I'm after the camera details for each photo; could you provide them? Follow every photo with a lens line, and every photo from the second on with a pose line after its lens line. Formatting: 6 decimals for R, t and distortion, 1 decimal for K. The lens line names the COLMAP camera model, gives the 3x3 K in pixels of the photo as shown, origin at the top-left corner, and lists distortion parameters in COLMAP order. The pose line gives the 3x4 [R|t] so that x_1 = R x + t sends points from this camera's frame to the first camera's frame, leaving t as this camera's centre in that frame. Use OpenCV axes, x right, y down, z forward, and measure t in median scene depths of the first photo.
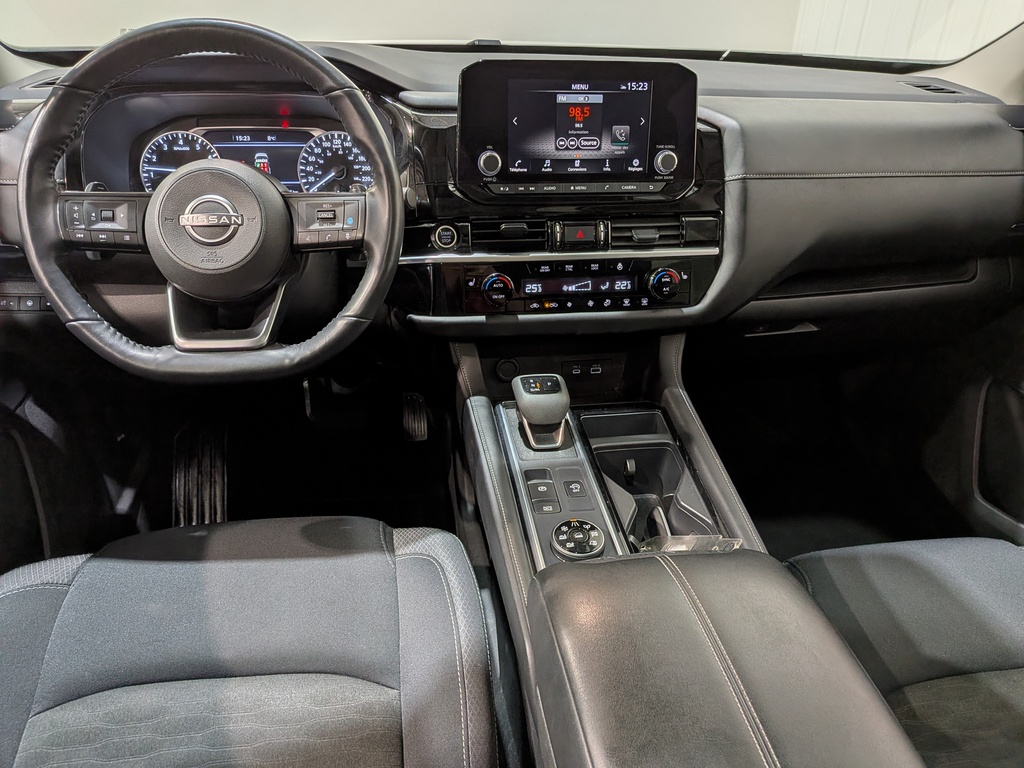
lens RADIAL K [[745.0, 0, 503.8], [0, 745.0, 410.0], [0, 0, 1]] dist [0.058647, -0.099862]
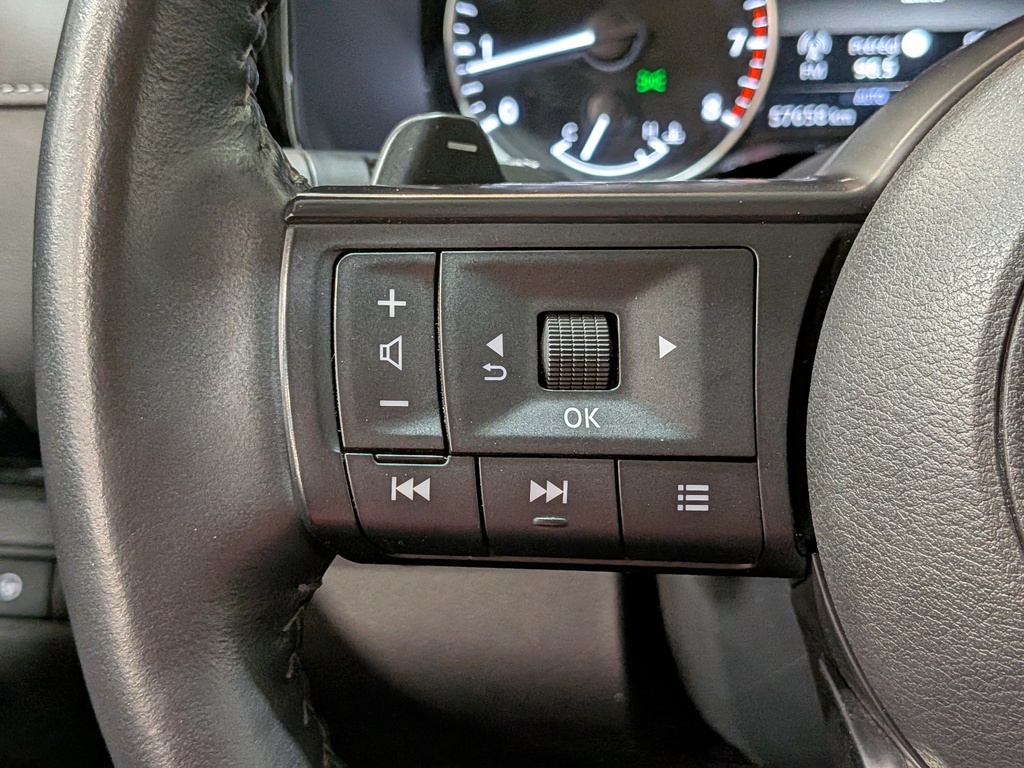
lens RADIAL K [[1475.0, 0, 502.1], [0, 1475.0, 388.6], [0, 0, 1]] dist [0.041493, 0.000000]
pose [[0.976898, 0.033993, -0.210986, -0.386518], [-0.046269, 0.997494, -0.053521, -0.188989], [0.208638, 0.062047, 0.976023, 0.570136]]
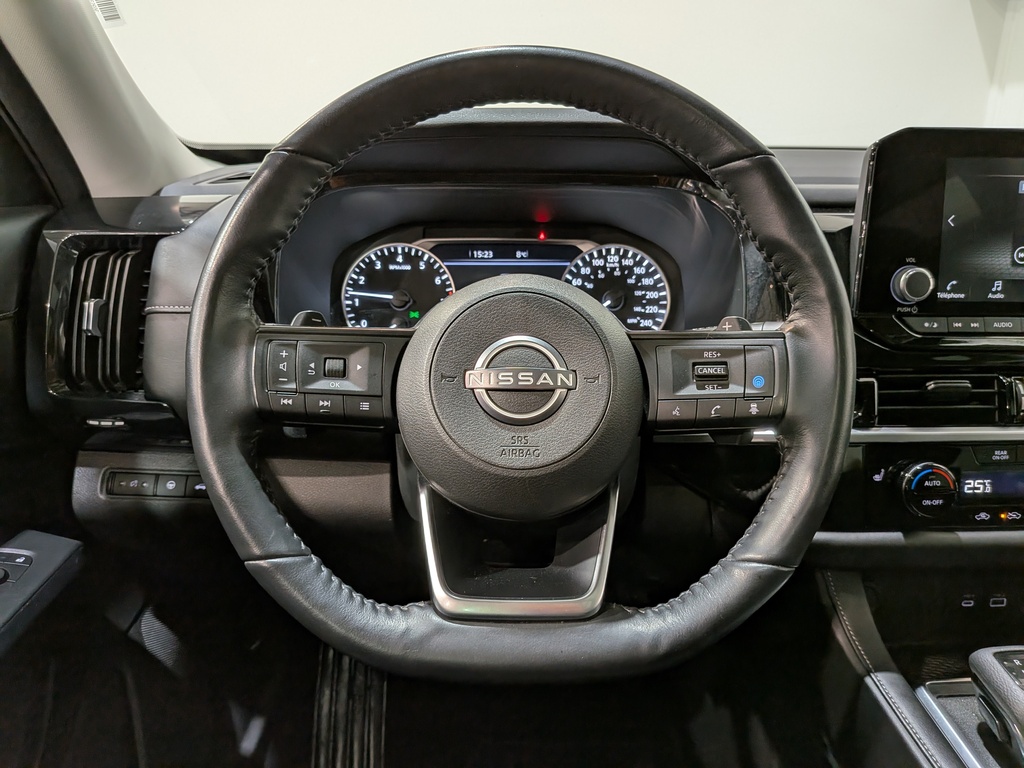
lens RADIAL K [[745.0, 0, 509.7], [0, 745.0, 390.6], [0, 0, 1]] dist [0.058647, -0.099862]
pose [[0.994139, 0.018025, -0.106601, -0.269662], [-0.038229, 0.980912, -0.190656, -0.111524], [0.101130, 0.193613, 0.975852, 0.372379]]
